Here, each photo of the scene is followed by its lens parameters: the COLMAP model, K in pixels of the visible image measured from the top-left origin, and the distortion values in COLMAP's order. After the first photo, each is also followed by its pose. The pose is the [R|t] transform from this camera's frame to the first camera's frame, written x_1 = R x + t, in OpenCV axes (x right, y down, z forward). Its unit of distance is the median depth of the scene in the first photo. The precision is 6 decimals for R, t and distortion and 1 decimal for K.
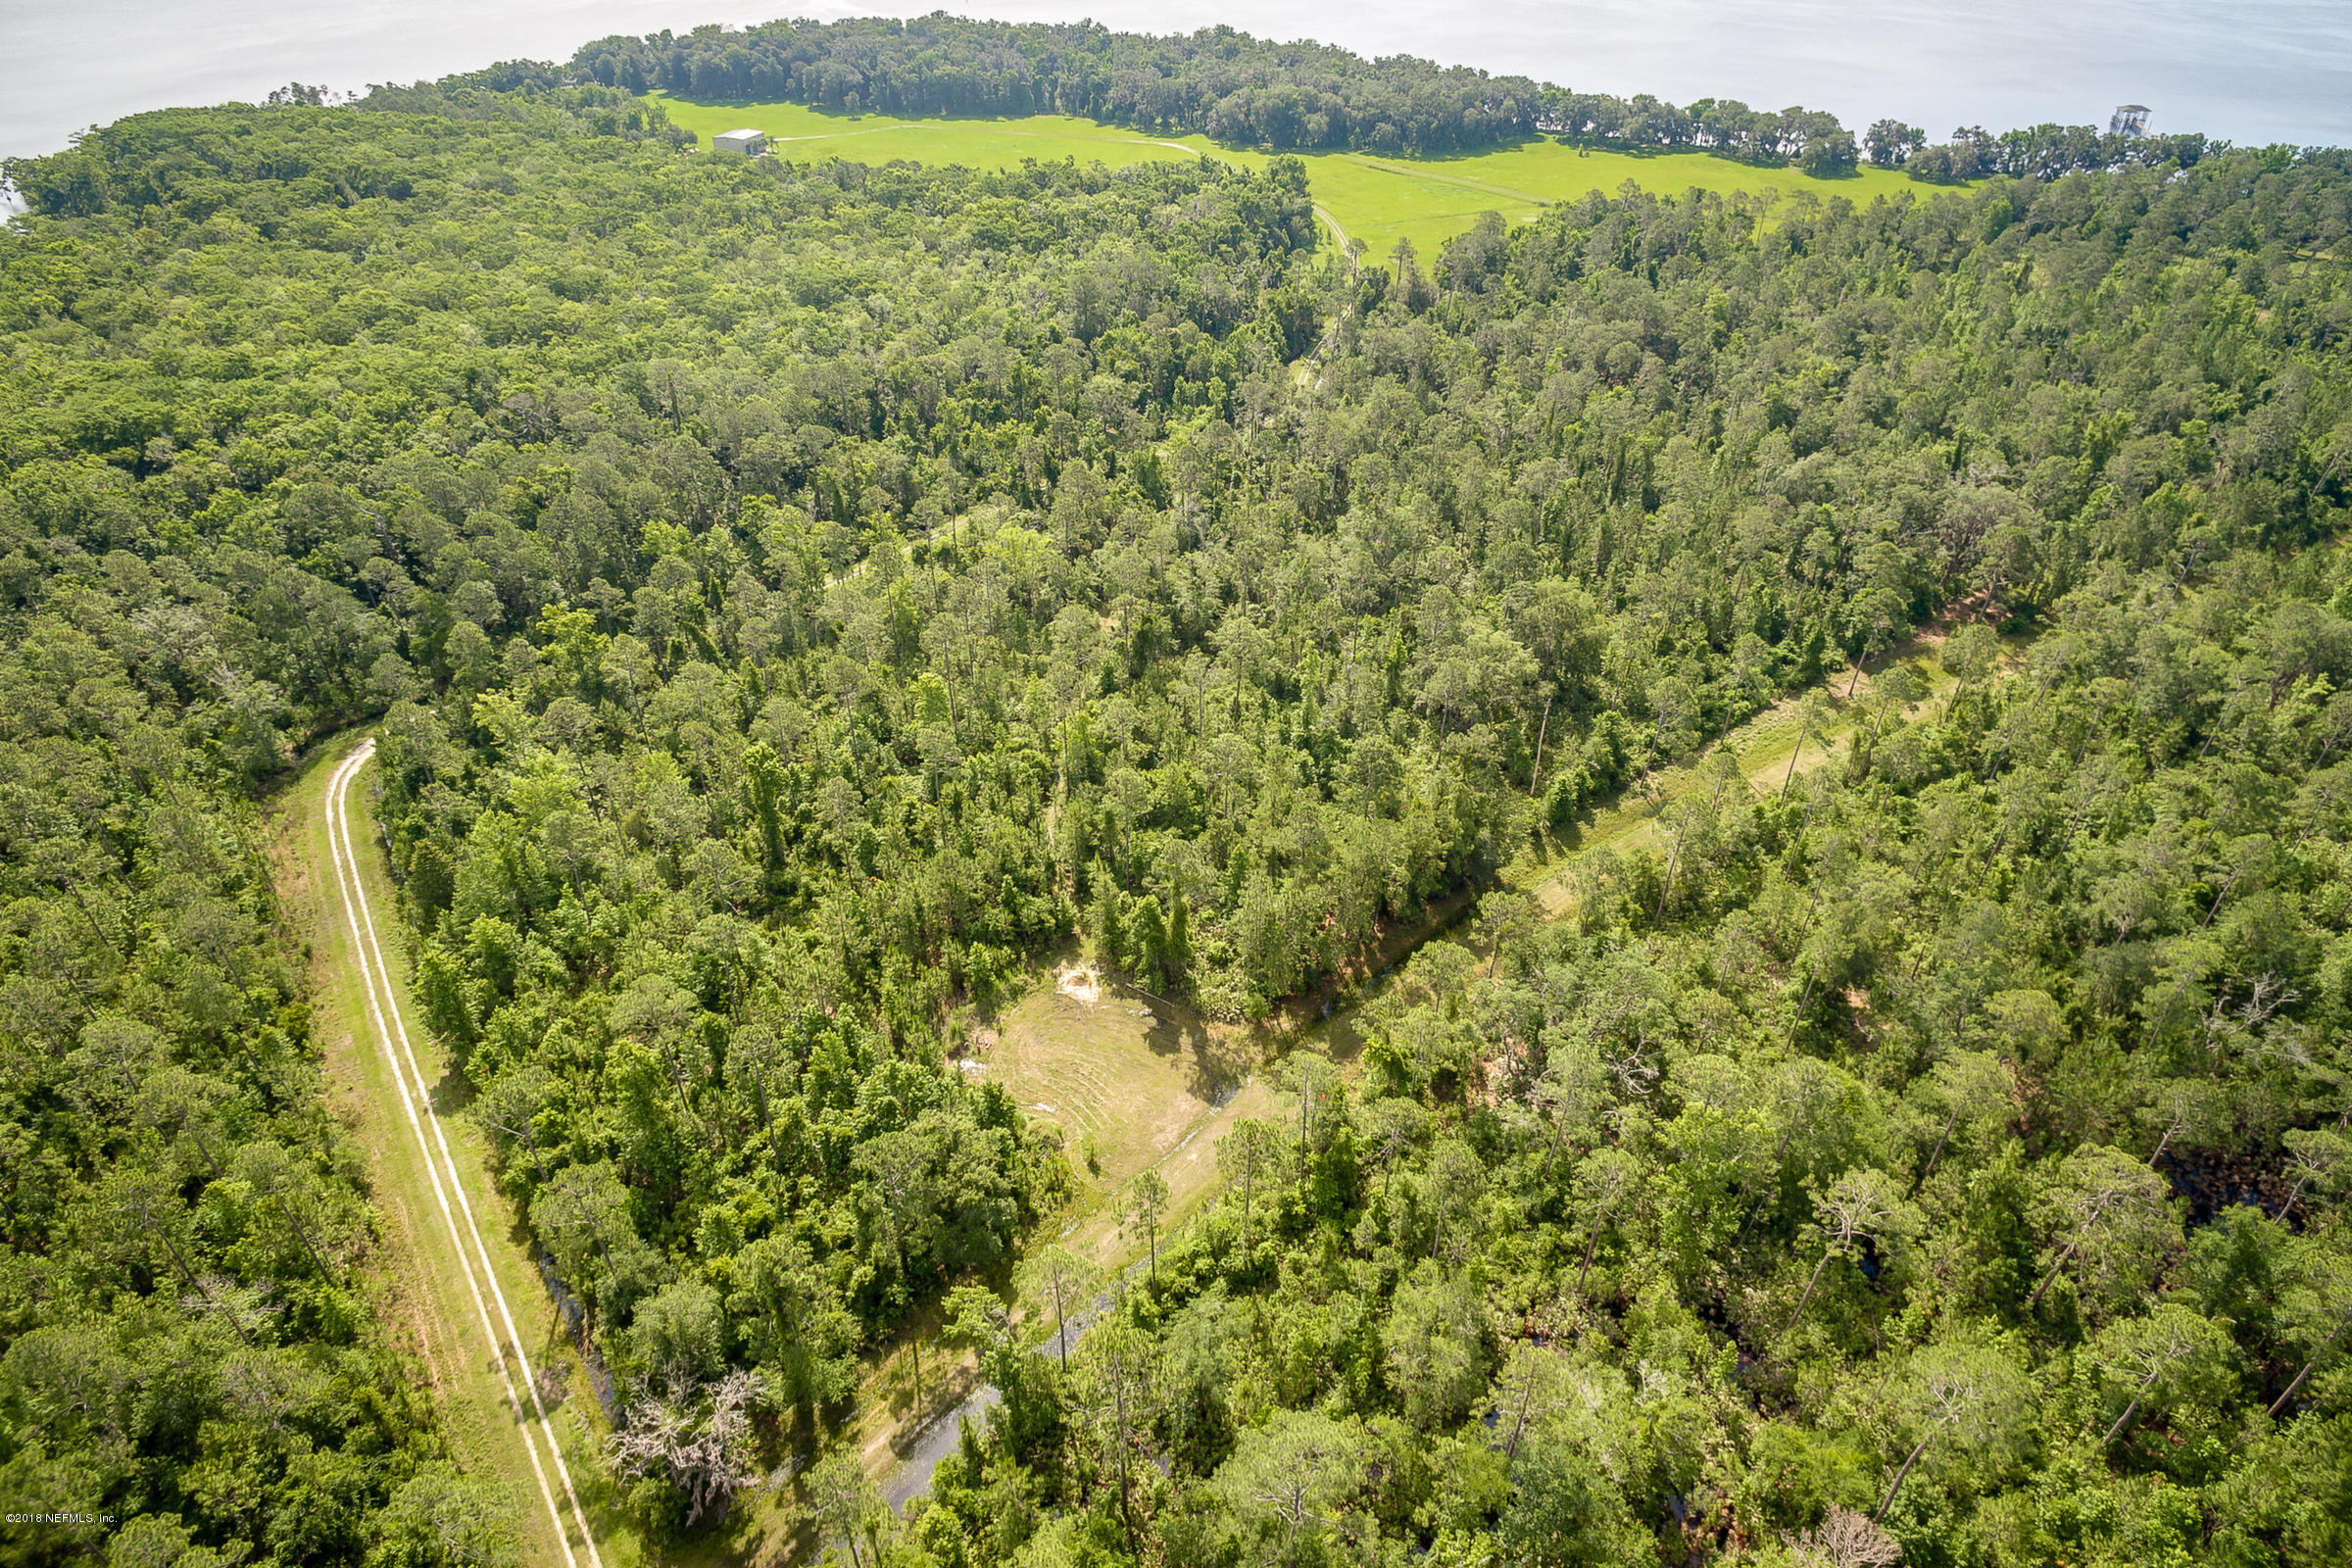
lens RADIAL K [[1286.6, 0, 1174.6], [0, 1286.6, 745.8], [0, 0, 1]] dist [0.009537, -0.002704]
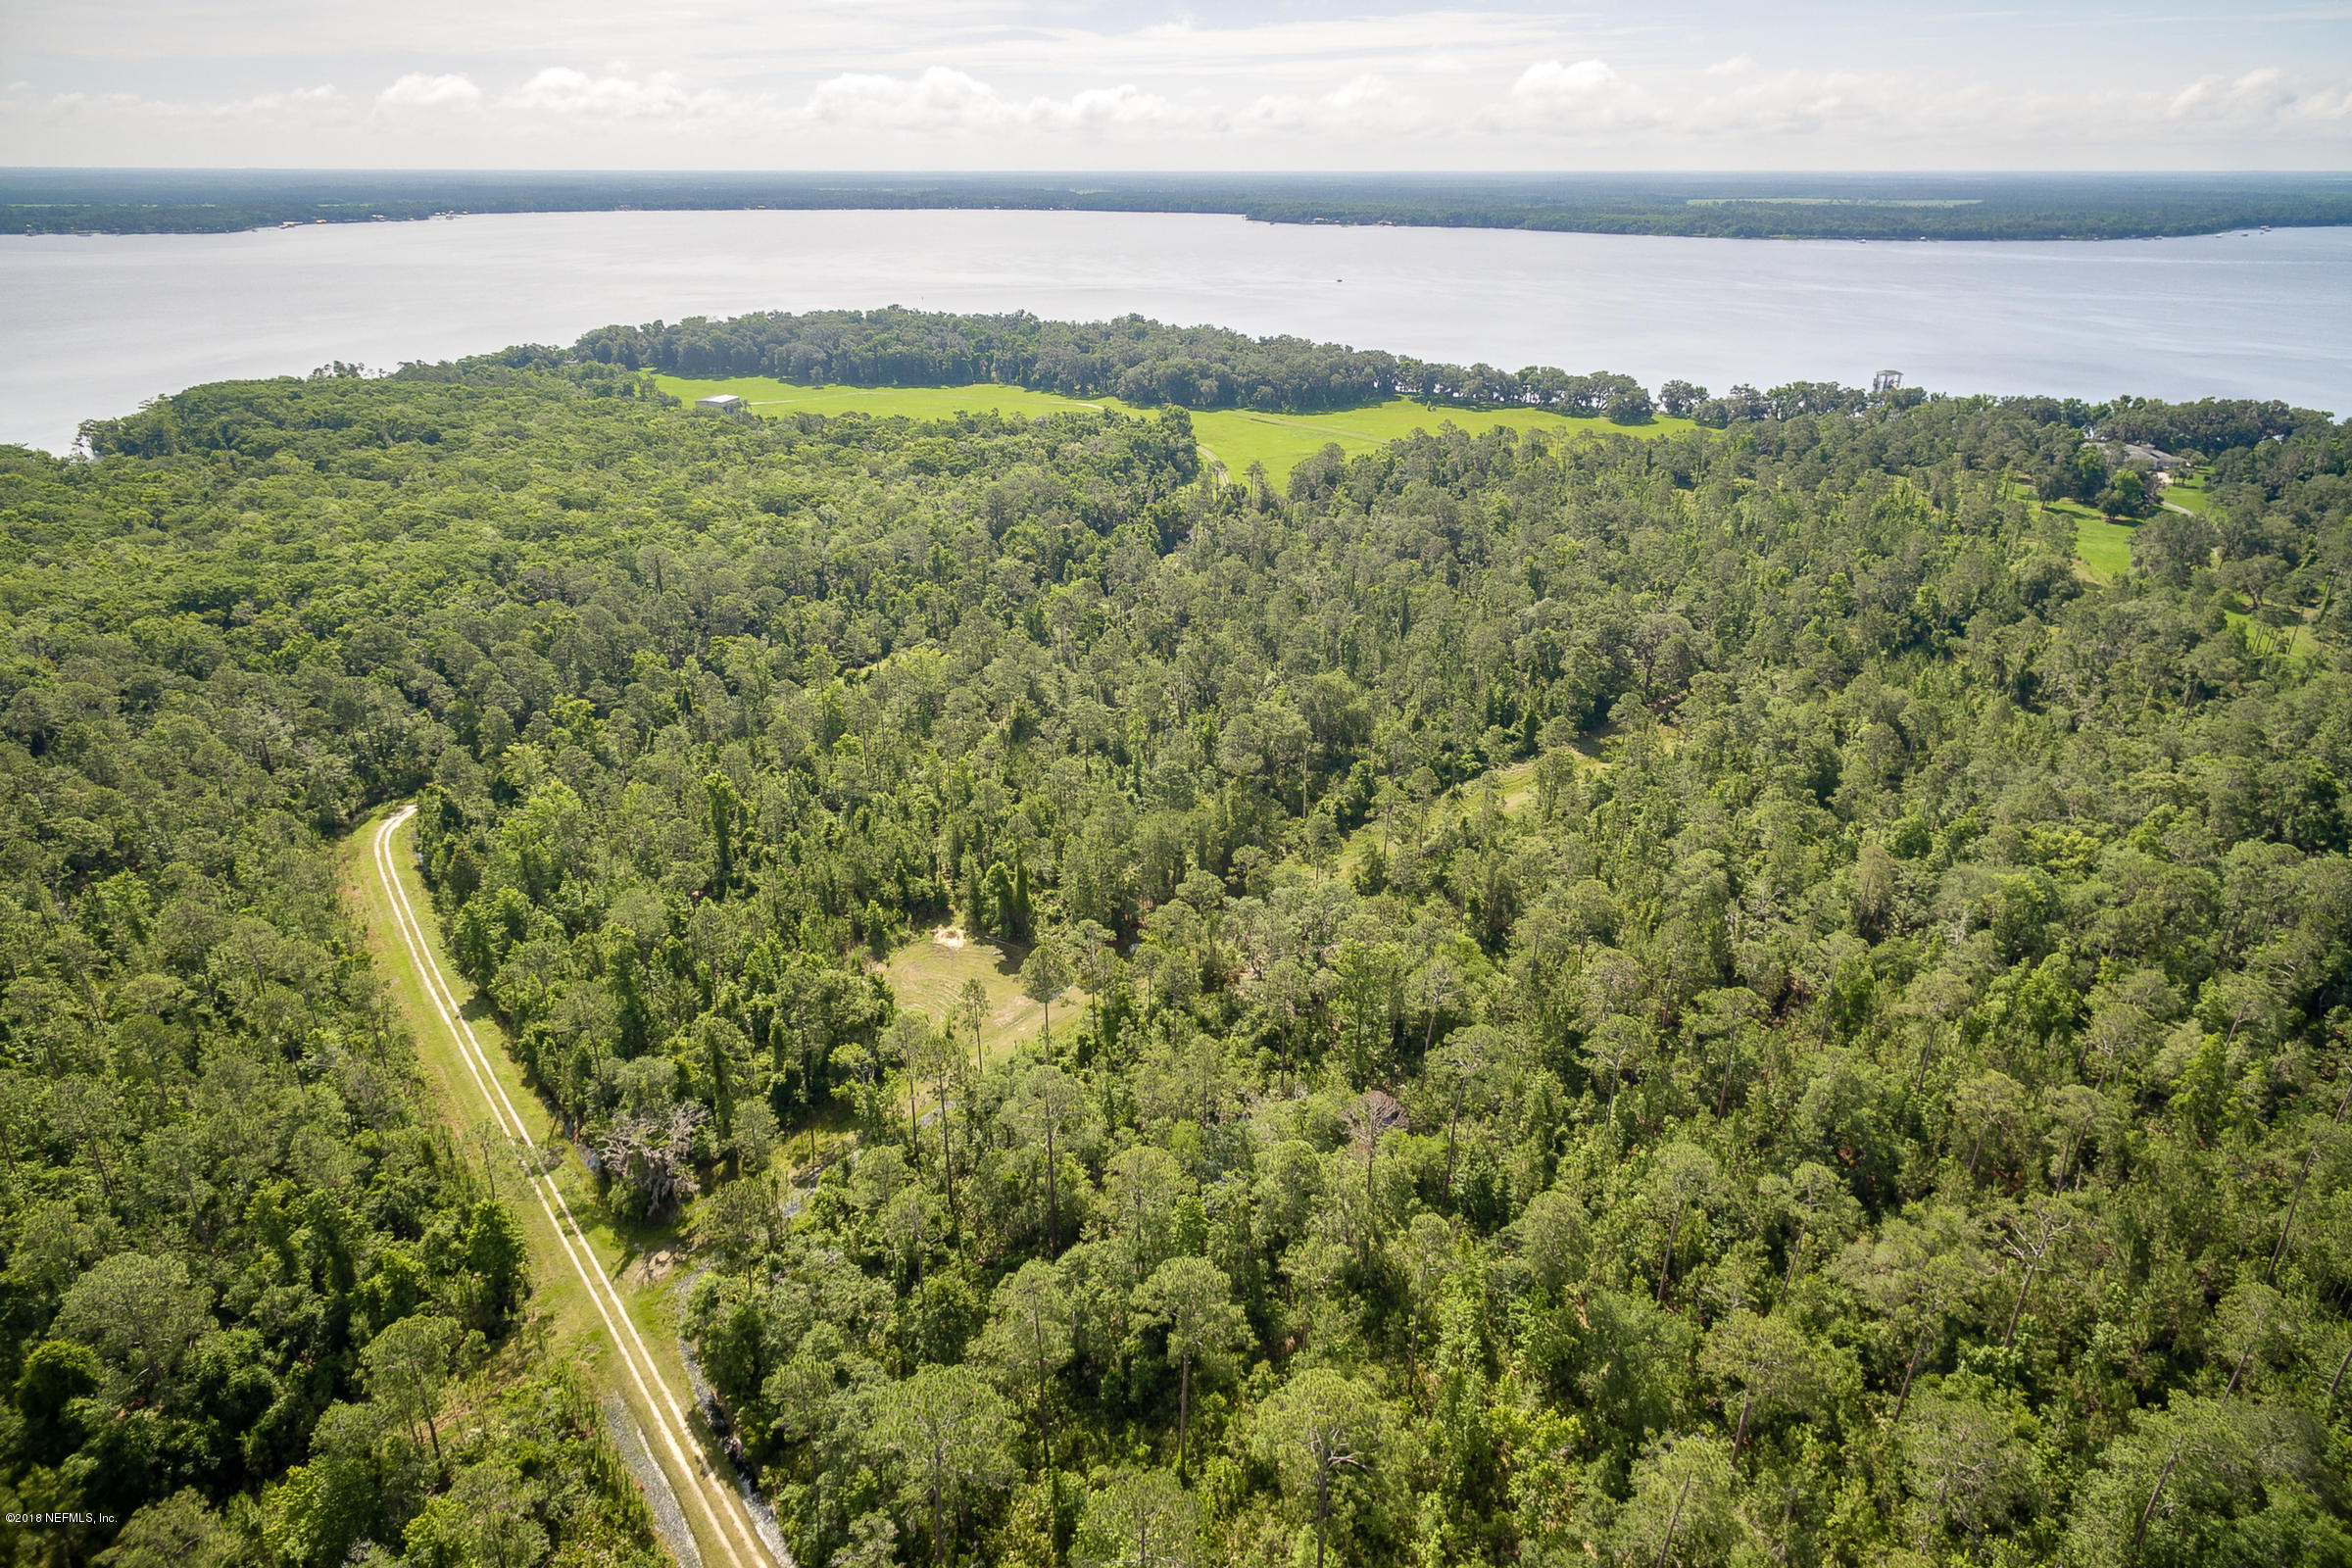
lens RADIAL K [[1286.6, 0, 1174.6], [0, 1286.6, 745.8], [0, 0, 1]] dist [0.009537, -0.002704]
pose [[0.999296, -0.016432, 0.033735, 0.059284], [0.022625, 0.981069, -0.192330, 0.127126], [-0.029936, 0.192958, 0.980750, -0.183448]]
